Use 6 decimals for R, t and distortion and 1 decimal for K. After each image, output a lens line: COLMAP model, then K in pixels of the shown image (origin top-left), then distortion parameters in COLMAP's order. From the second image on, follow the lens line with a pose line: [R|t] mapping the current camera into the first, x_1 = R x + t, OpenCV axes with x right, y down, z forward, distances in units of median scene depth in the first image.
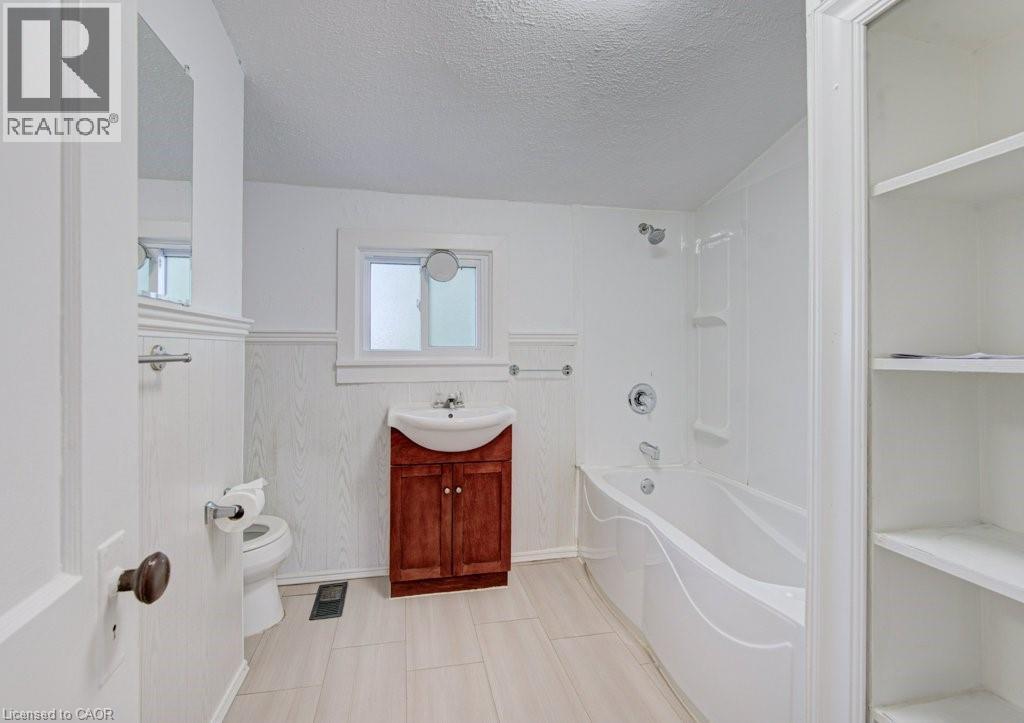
lens RADIAL K [[419.7, 0, 506.3], [0, 419.7, 376.4], [0, 0, 1]] dist [0.000111, -0.000052]
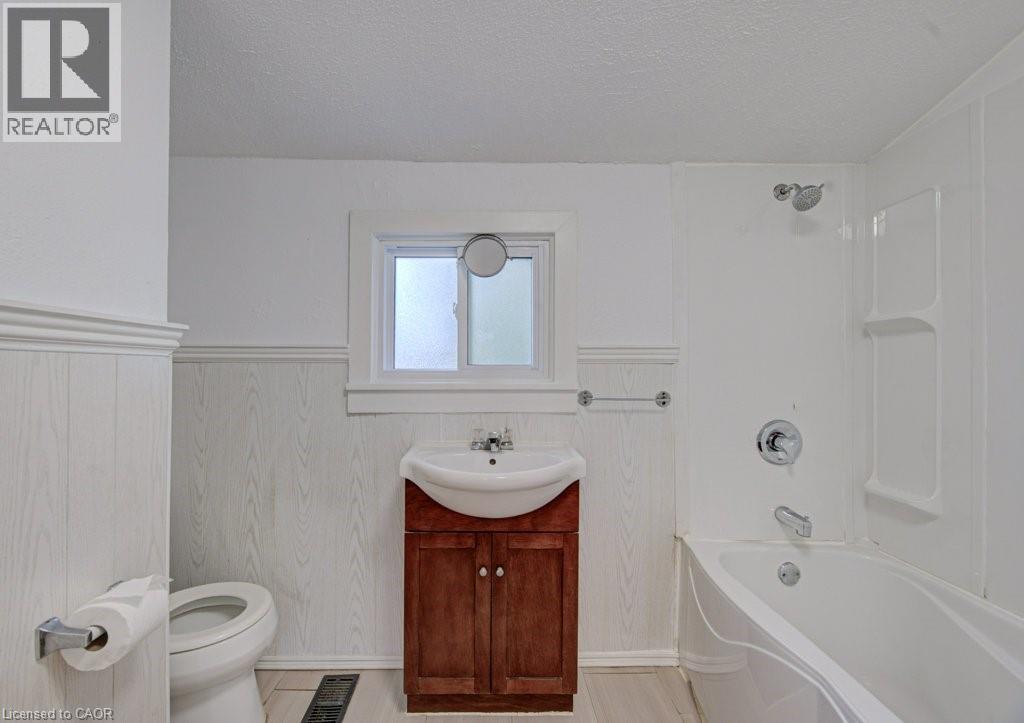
lens RADIAL K [[419.7, 0, 506.3], [0, 419.7, 376.4], [0, 0, 1]] dist [0.000111, -0.000052]
pose [[0.980270, 0.005584, -0.197583, 0.030607], [-0.014844, 0.998858, -0.045414, -0.019256], [0.197103, 0.047451, 0.979234, 0.296411]]
